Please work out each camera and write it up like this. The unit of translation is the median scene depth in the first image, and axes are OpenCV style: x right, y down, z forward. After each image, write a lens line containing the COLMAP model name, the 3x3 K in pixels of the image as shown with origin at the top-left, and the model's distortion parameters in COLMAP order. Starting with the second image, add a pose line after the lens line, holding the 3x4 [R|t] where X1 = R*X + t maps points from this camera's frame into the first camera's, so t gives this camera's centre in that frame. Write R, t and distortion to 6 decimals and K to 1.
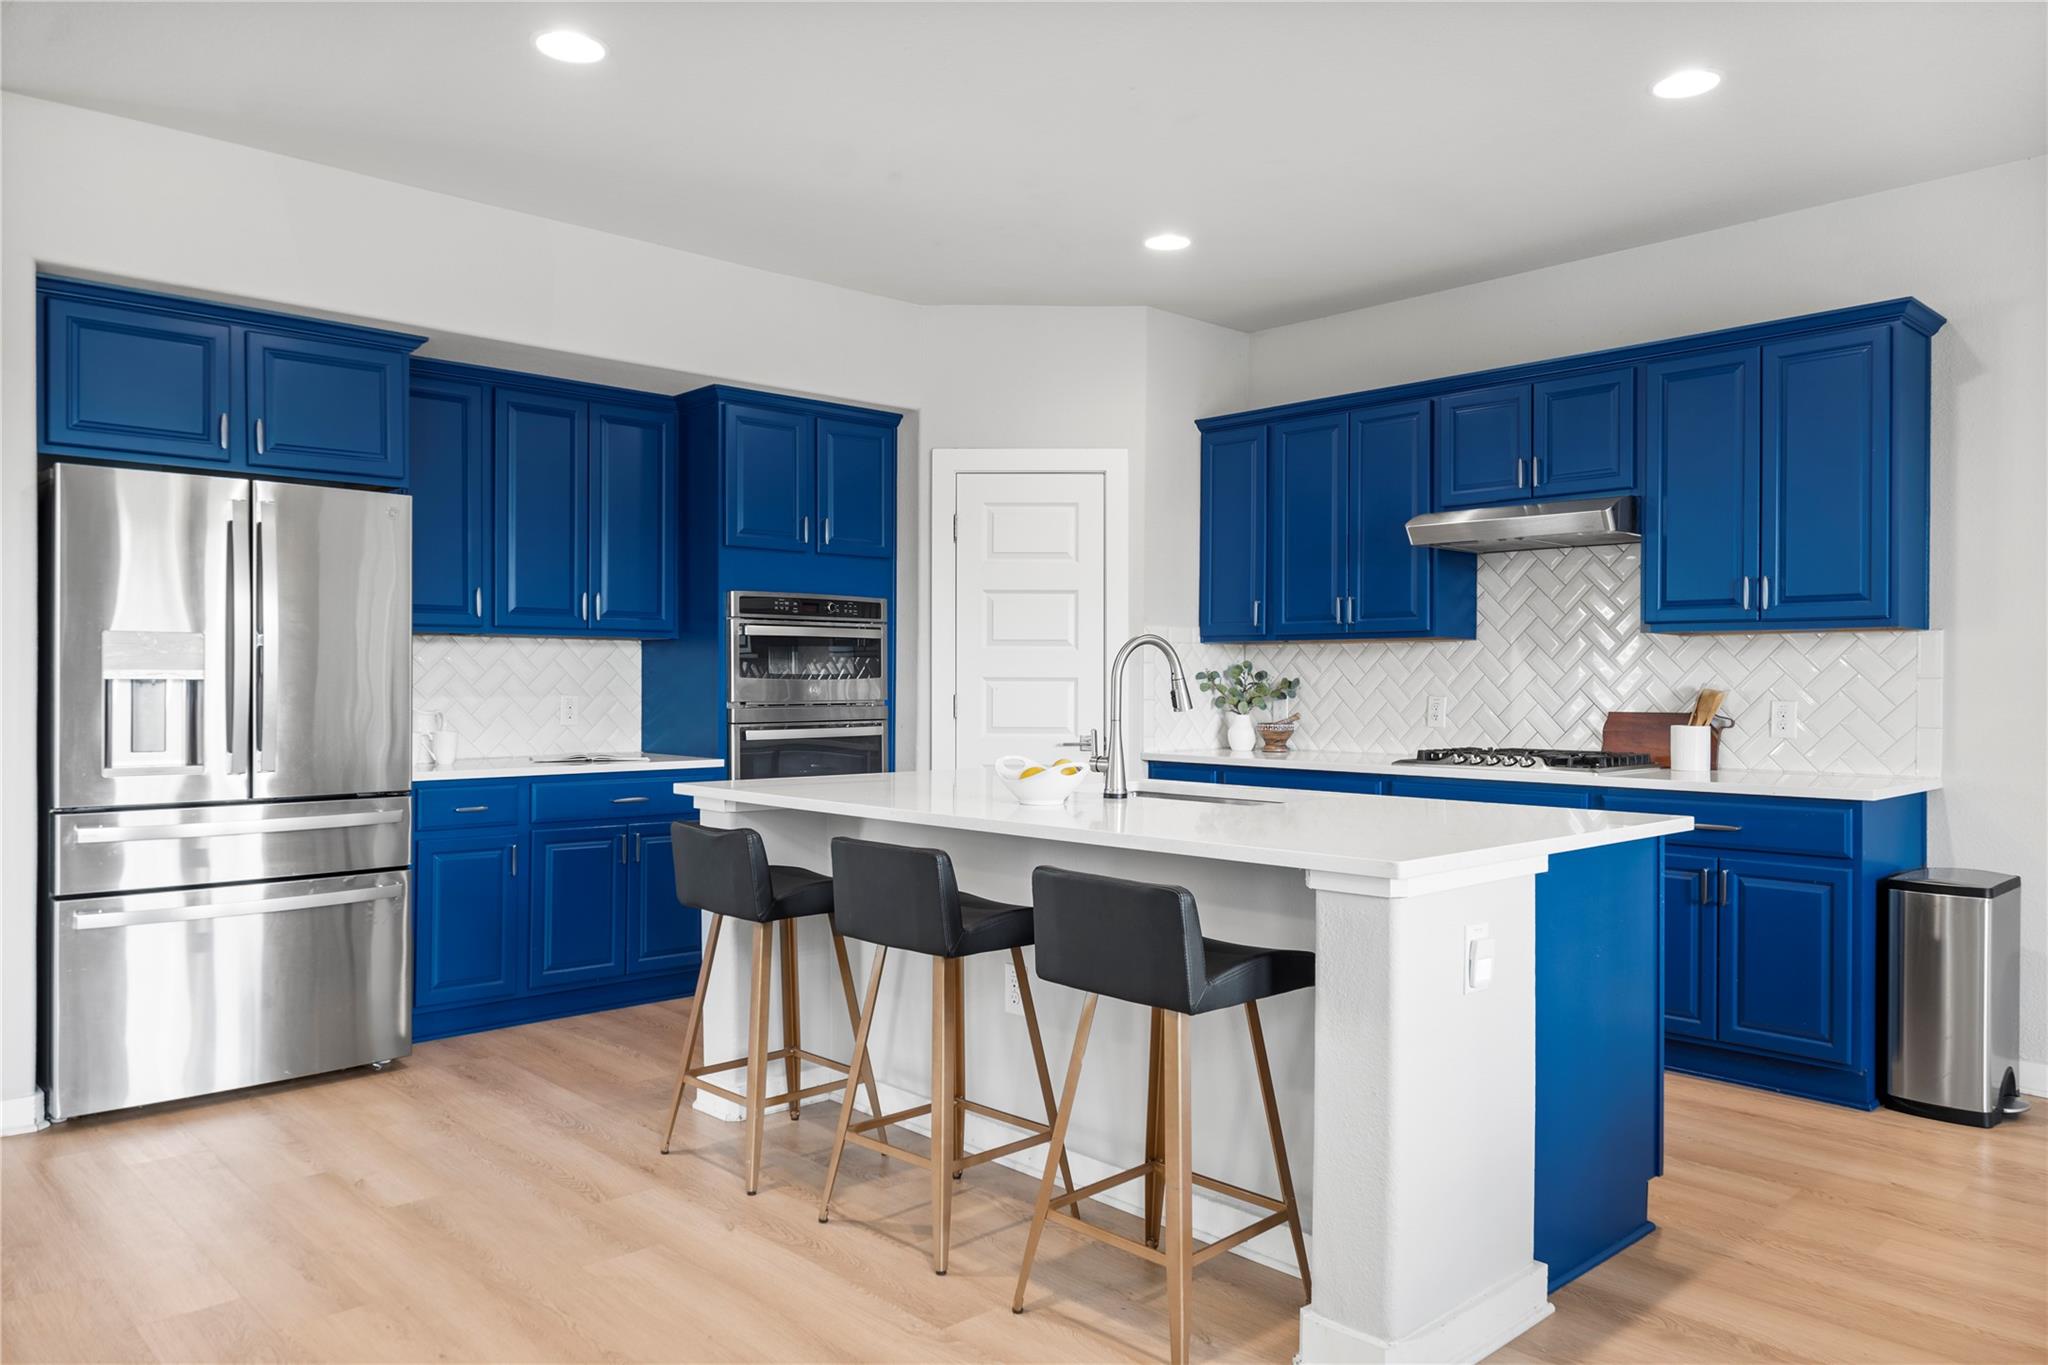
lens RADIAL K [[1405.7, 0, 1038.8], [0, 1405.7, 686.3], [0, 0, 1]] dist [-0.004016, 0.002278]
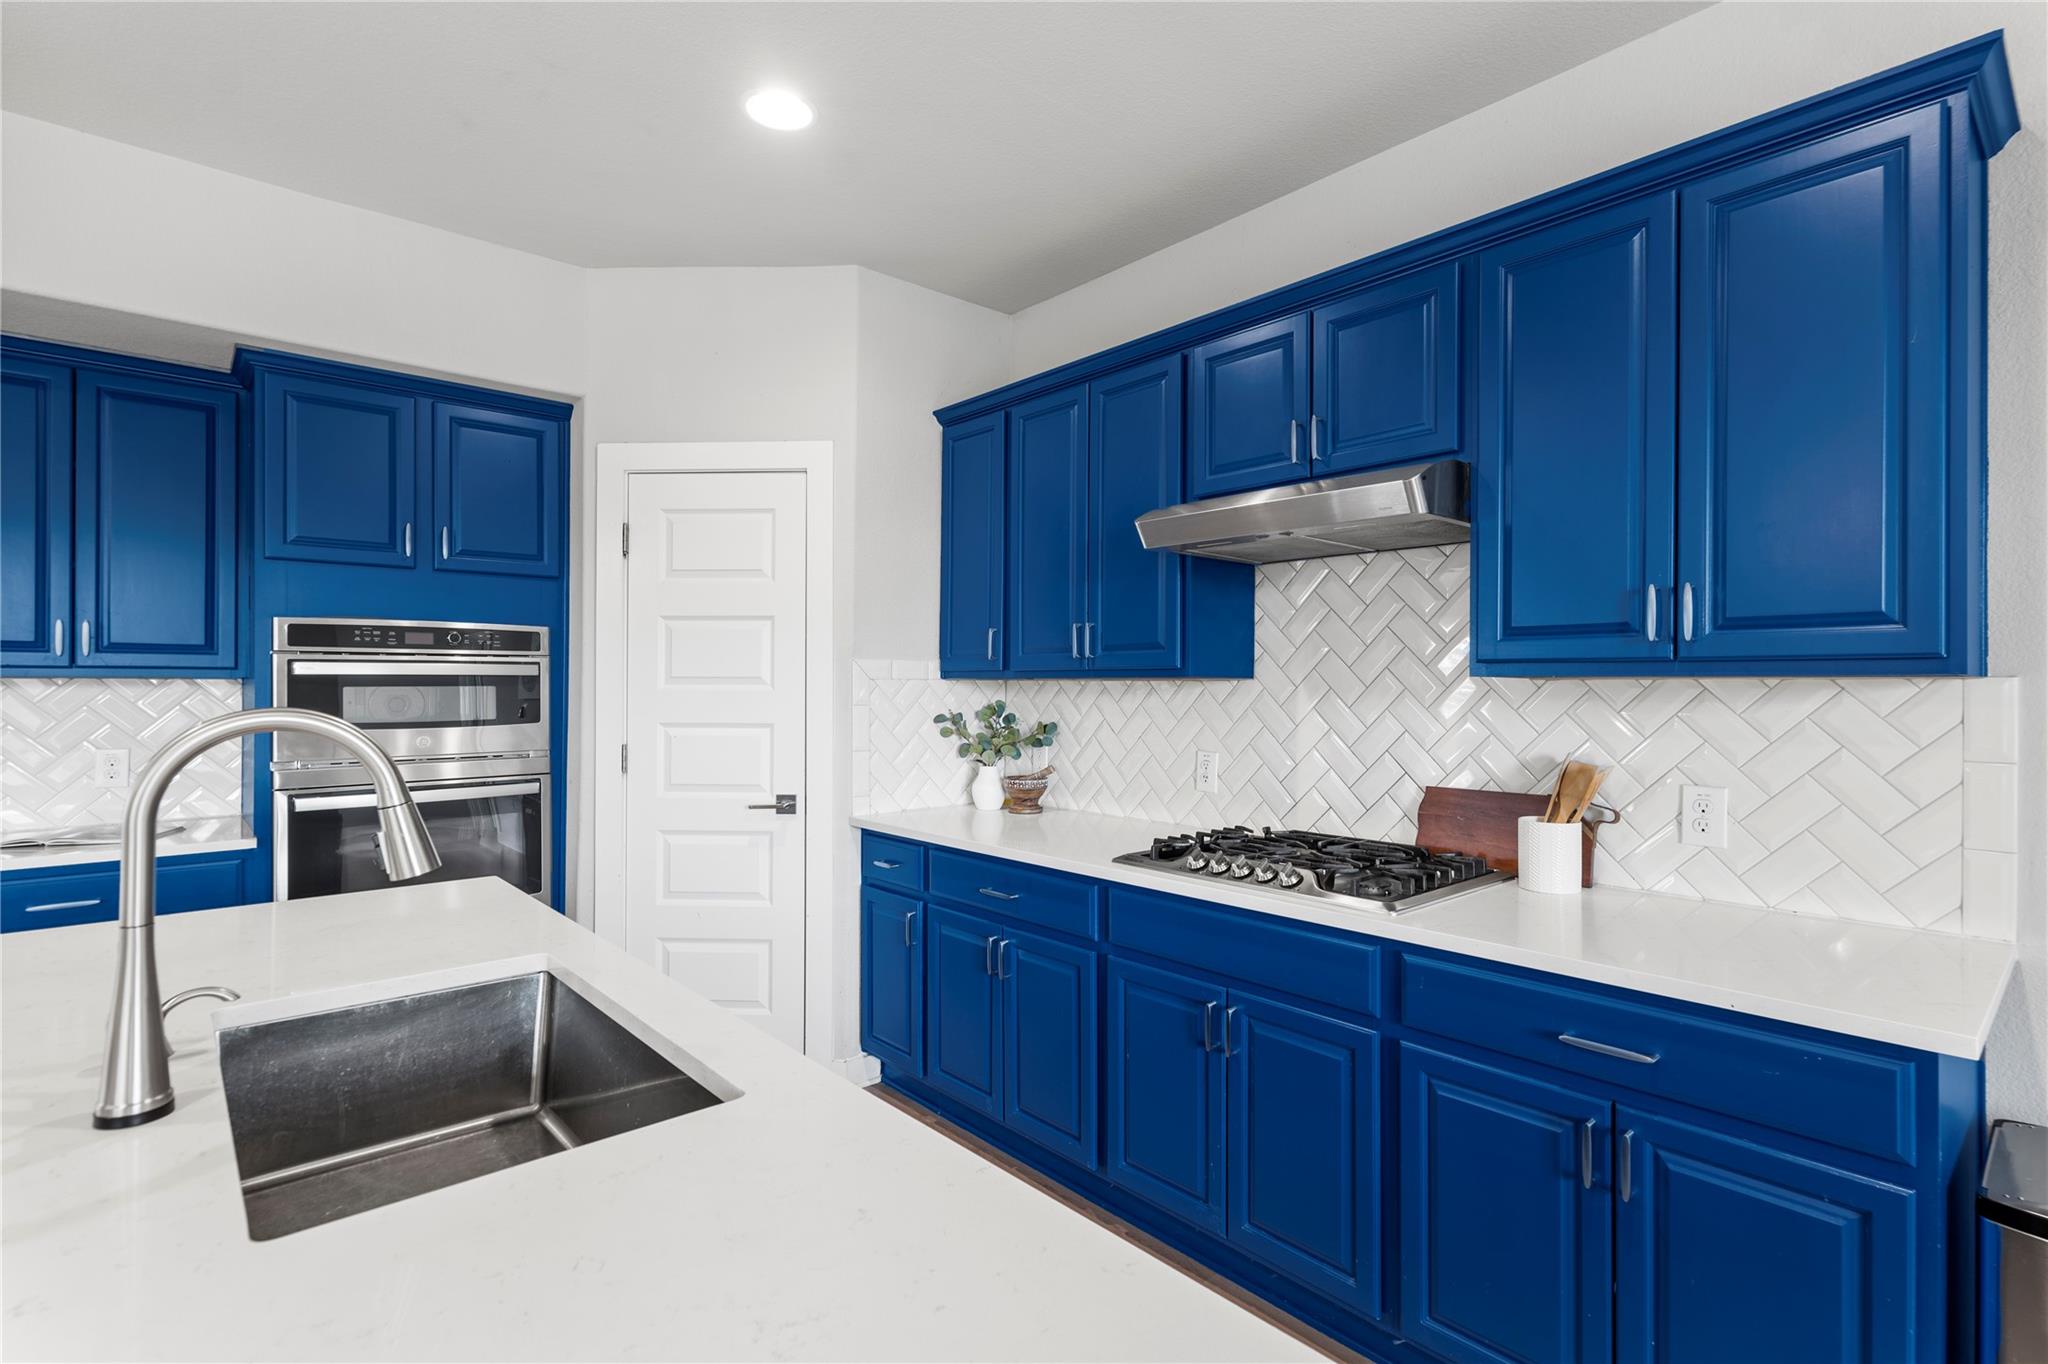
lens RADIAL K [[973.0, 0, 1036.4], [0, 973.0, 684.4], [0, 0, 1]] dist [0.000348, 0.004686]
pose [[0.999604, -0.001007, -0.028106, 0.216751], [0.000907, 0.999993, -0.003567, -0.029508], [0.028109, 0.003540, 0.999599, 0.491484]]
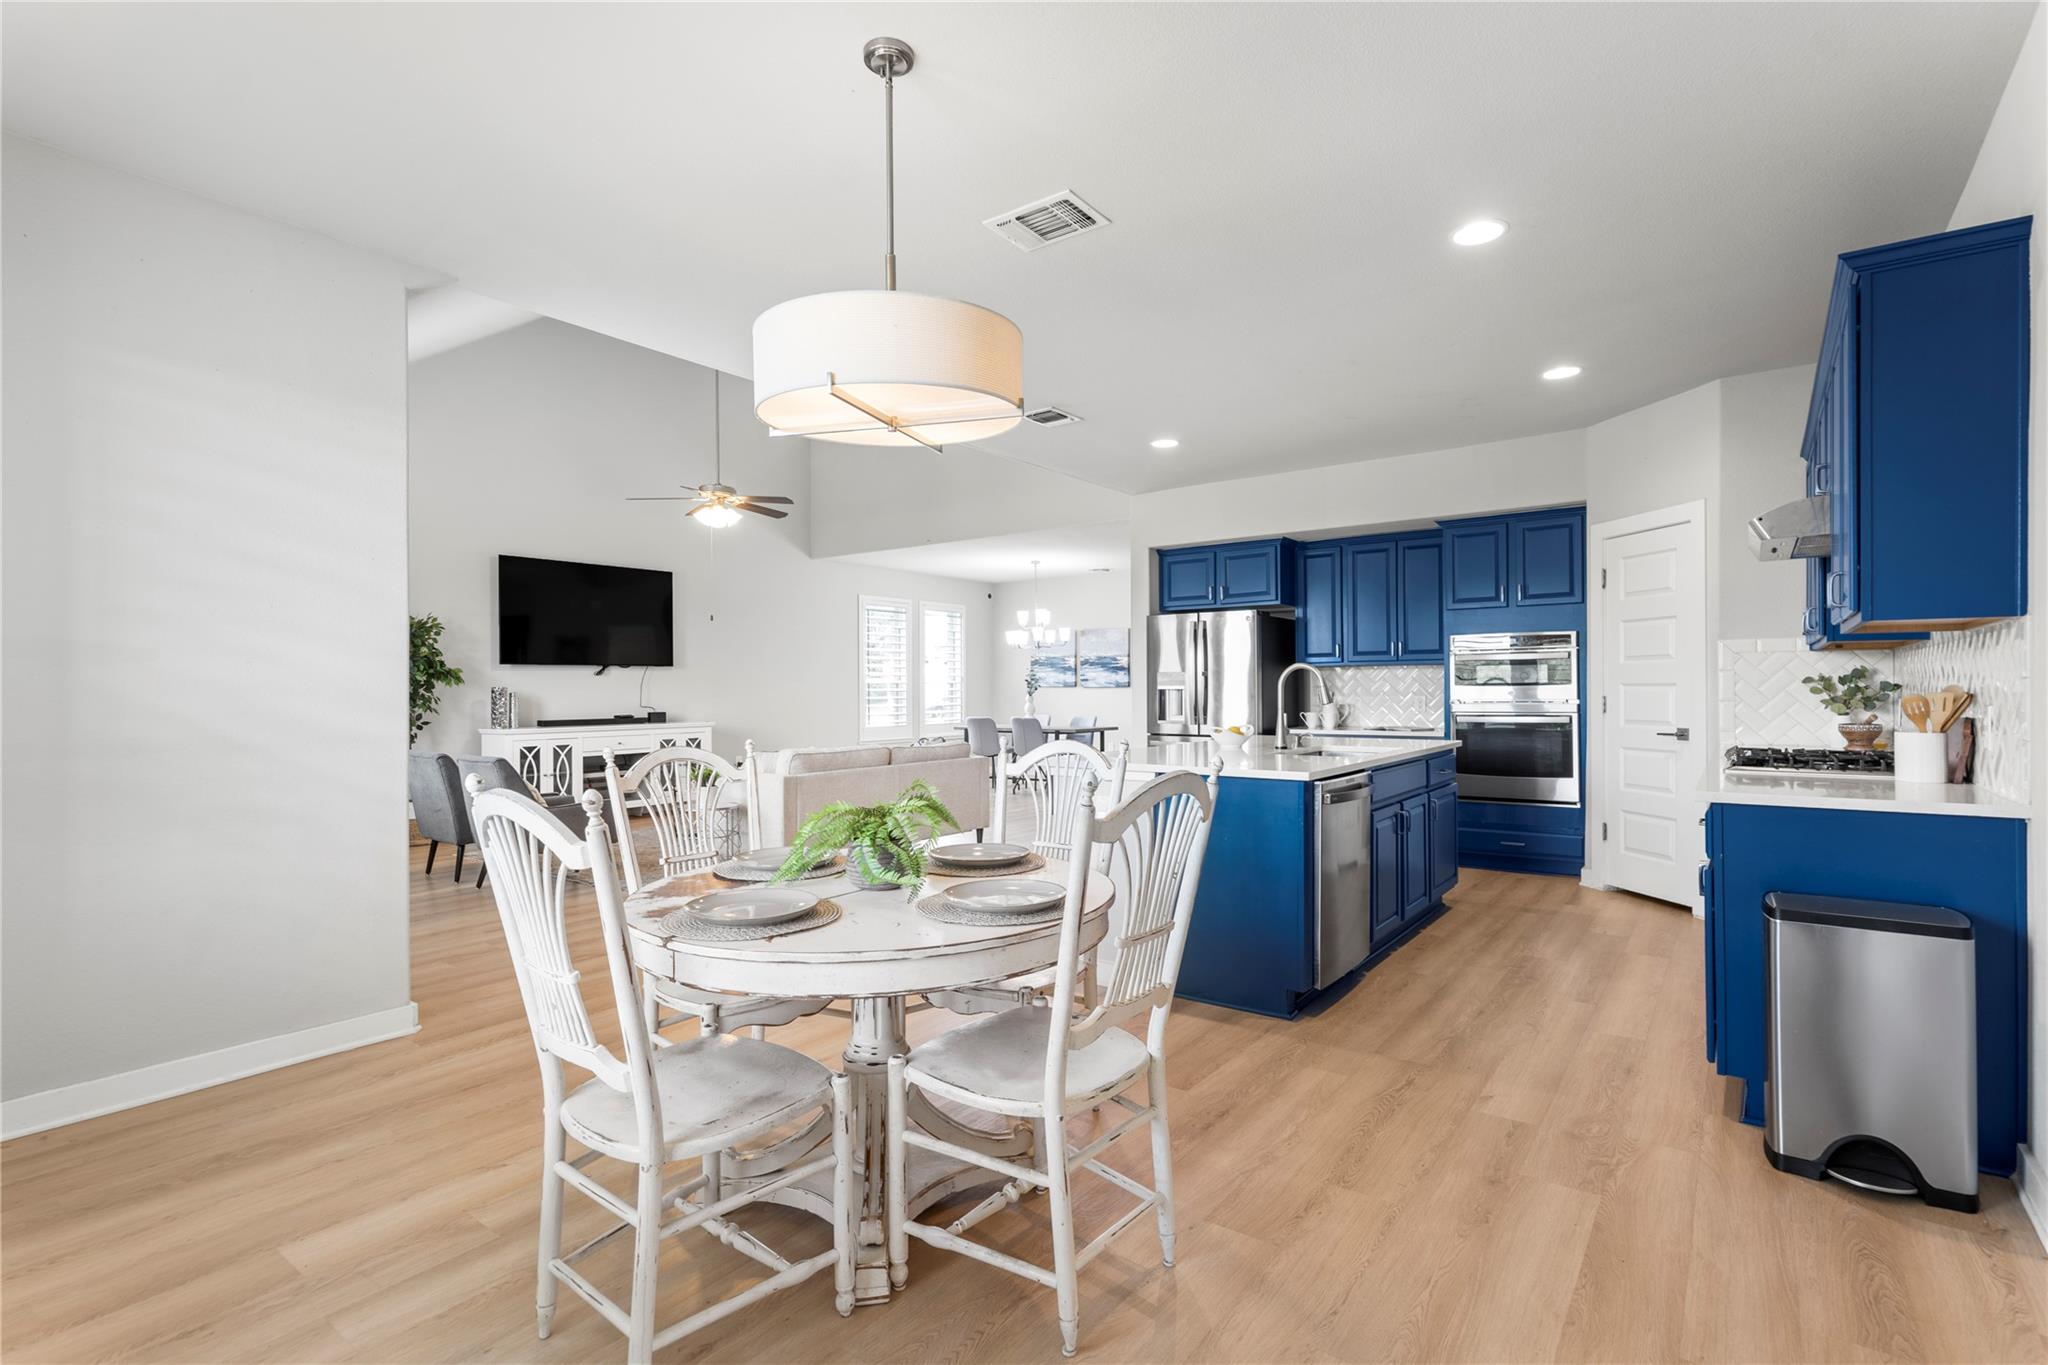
lens RADIAL K [[973.0, 0, 1036.4], [0, 973.0, 684.9], [0, 0, 1]] dist [0.000348, 0.004686]
pose [[0.174033, -0.007294, -0.984713, 0.892098], [0.004095, 0.999969, -0.006683, -0.001332], [0.984731, -0.002870, 0.174058, 0.297537]]
